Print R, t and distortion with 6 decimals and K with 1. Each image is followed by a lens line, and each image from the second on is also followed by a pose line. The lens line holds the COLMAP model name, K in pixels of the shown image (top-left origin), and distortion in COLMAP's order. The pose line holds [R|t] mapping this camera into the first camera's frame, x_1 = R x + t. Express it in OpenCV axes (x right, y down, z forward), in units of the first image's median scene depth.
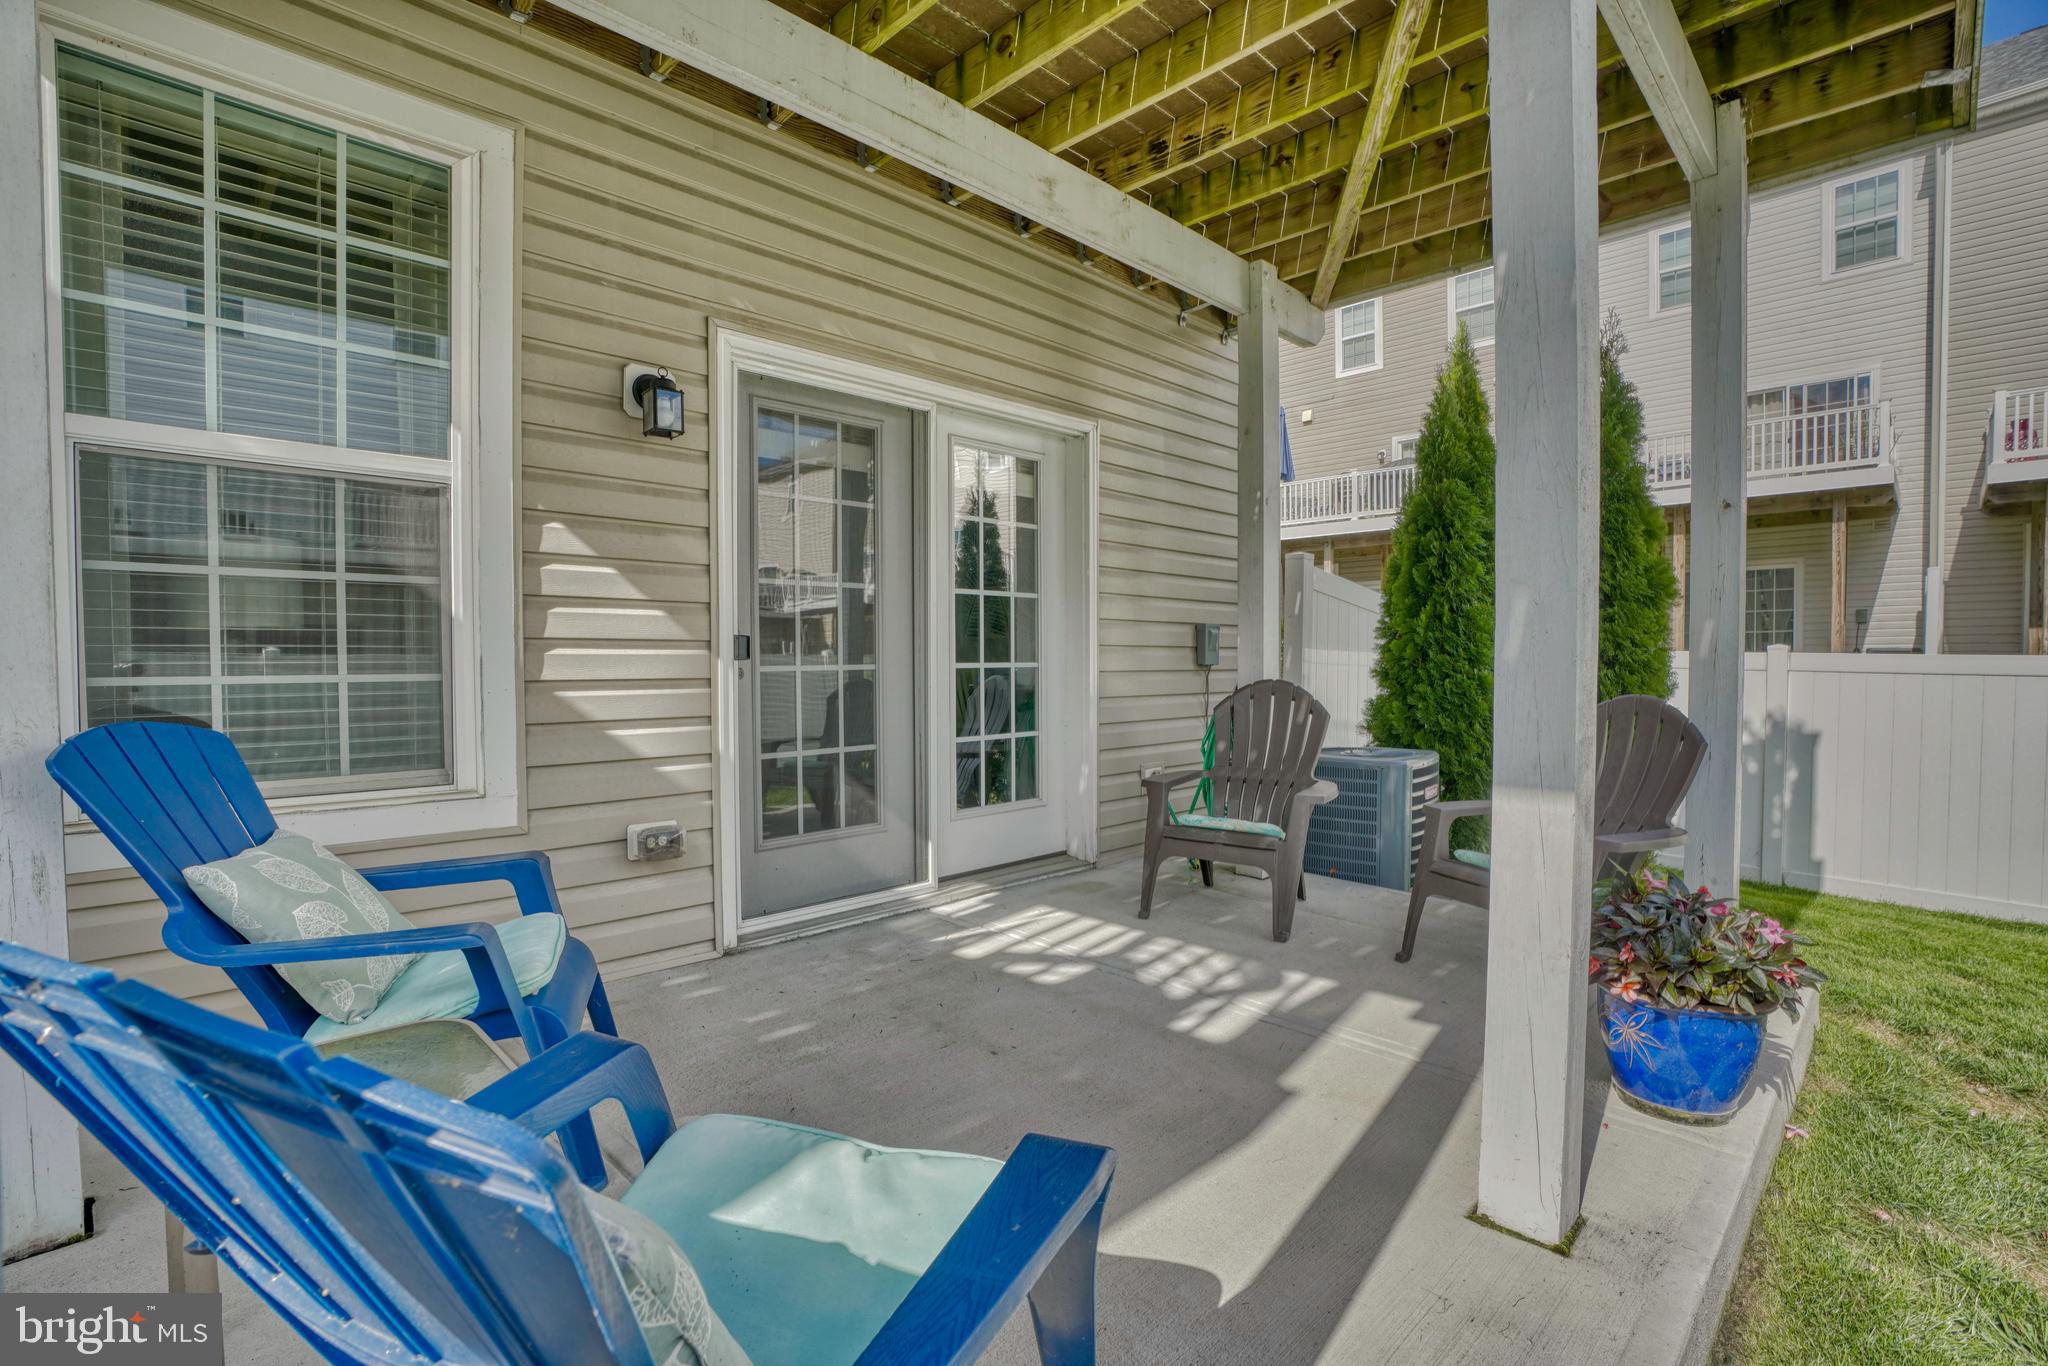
lens RADIAL K [[950.8, 0, 1001.9], [0, 950.8, 695.3], [0, 0, 1]] dist [-0.070360, 0.022880]
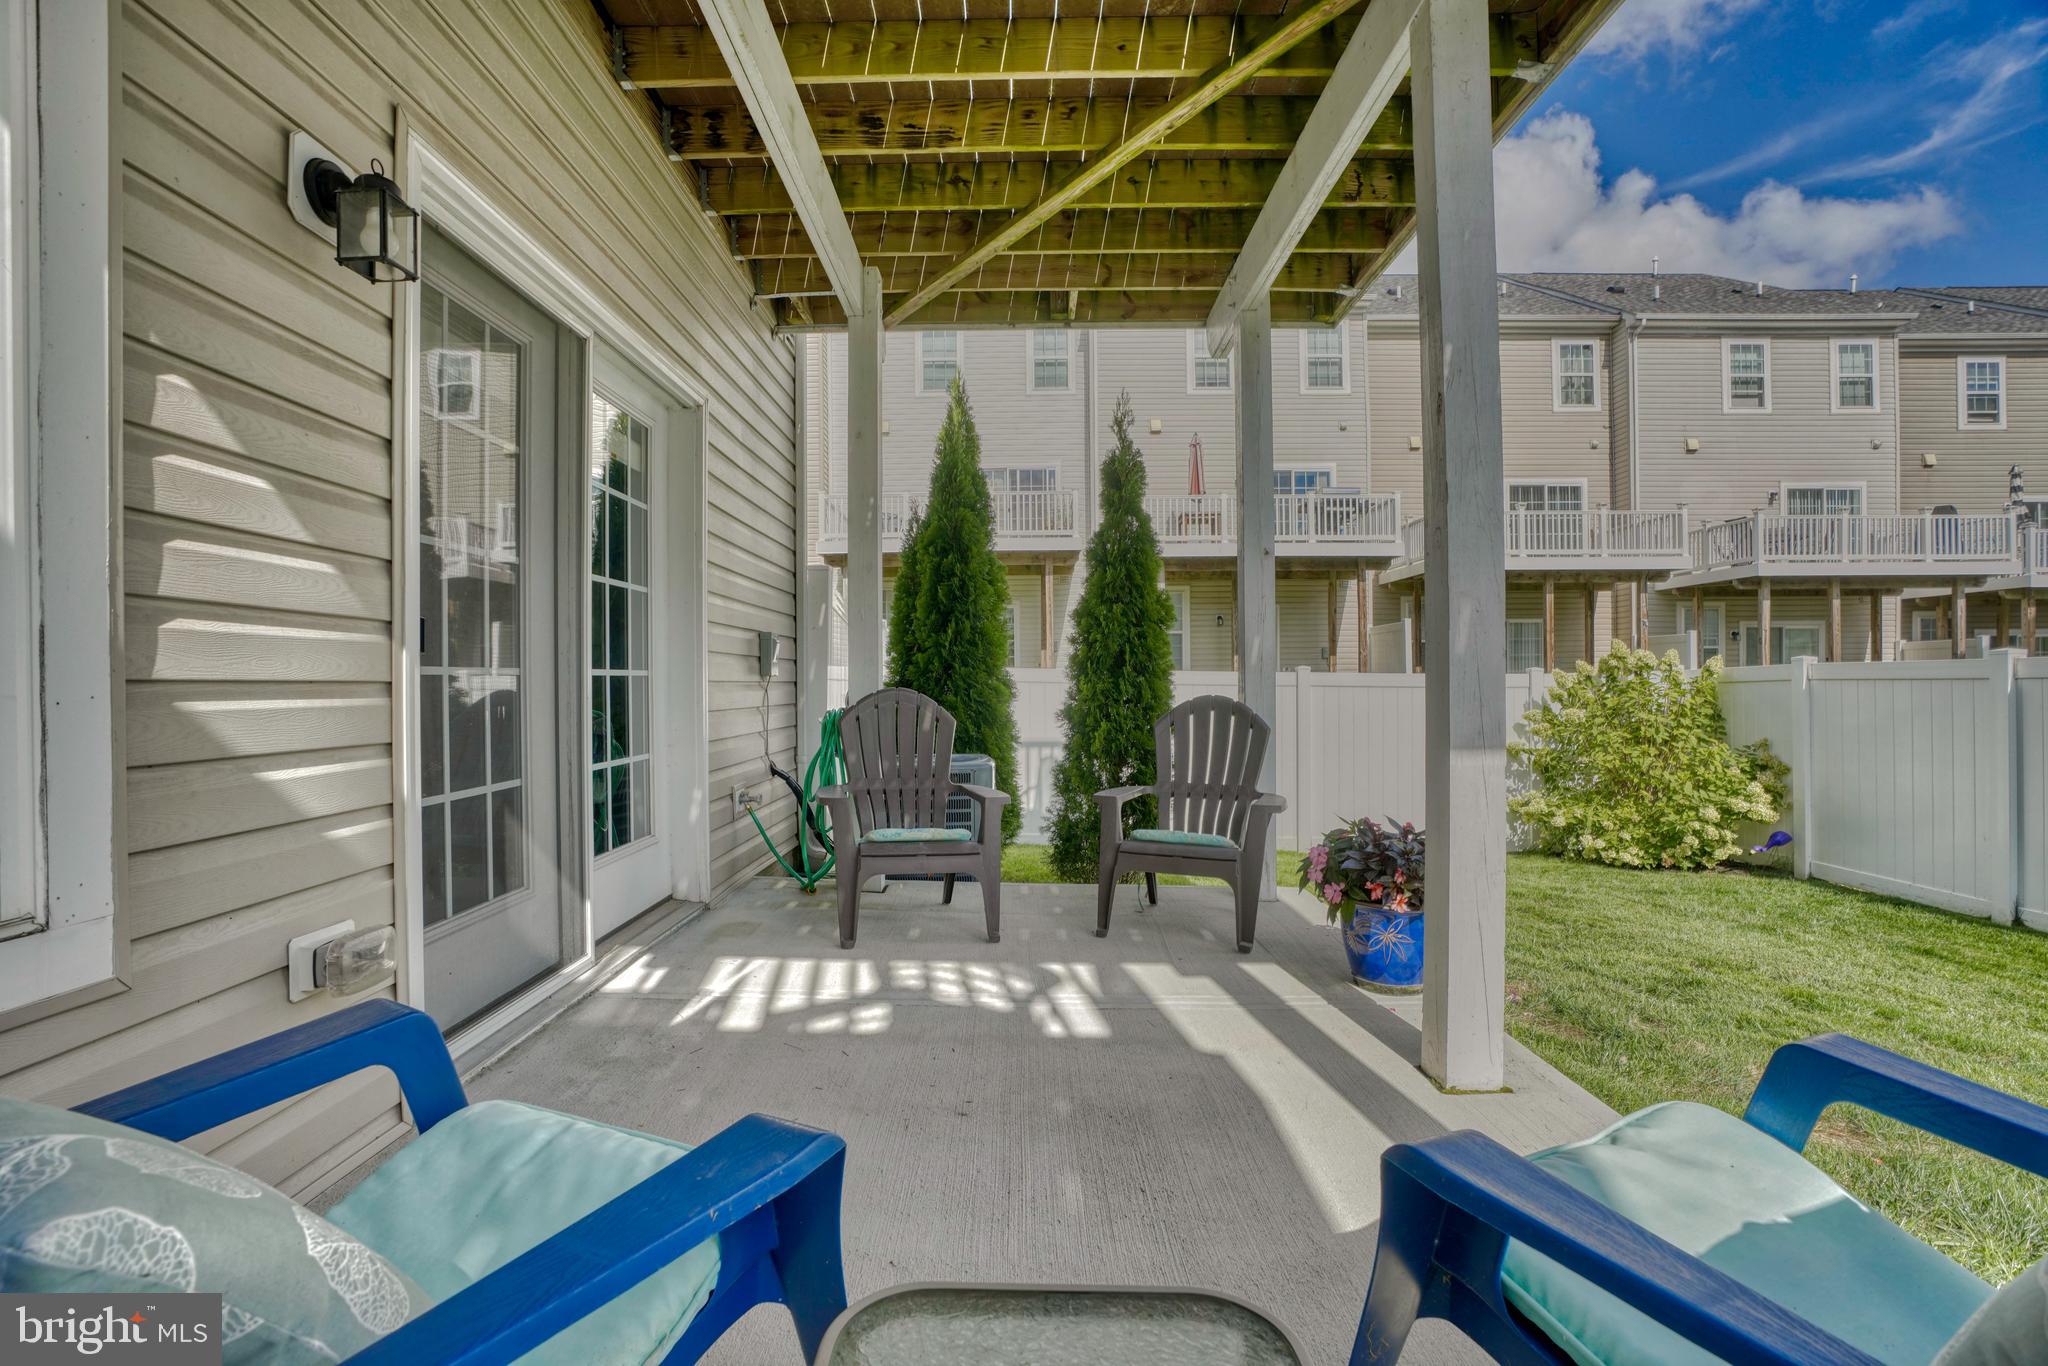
lens RADIAL K [[950.8, 0, 1001.9], [0, 950.8, 695.3], [0, 0, 1]] dist [-0.070360, 0.022880]
pose [[0.702798, -0.009503, 0.711326, -0.449827], [0.028151, 0.999499, -0.014460, 0.011233], [-0.710833, 0.030187, 0.702713, 0.282163]]
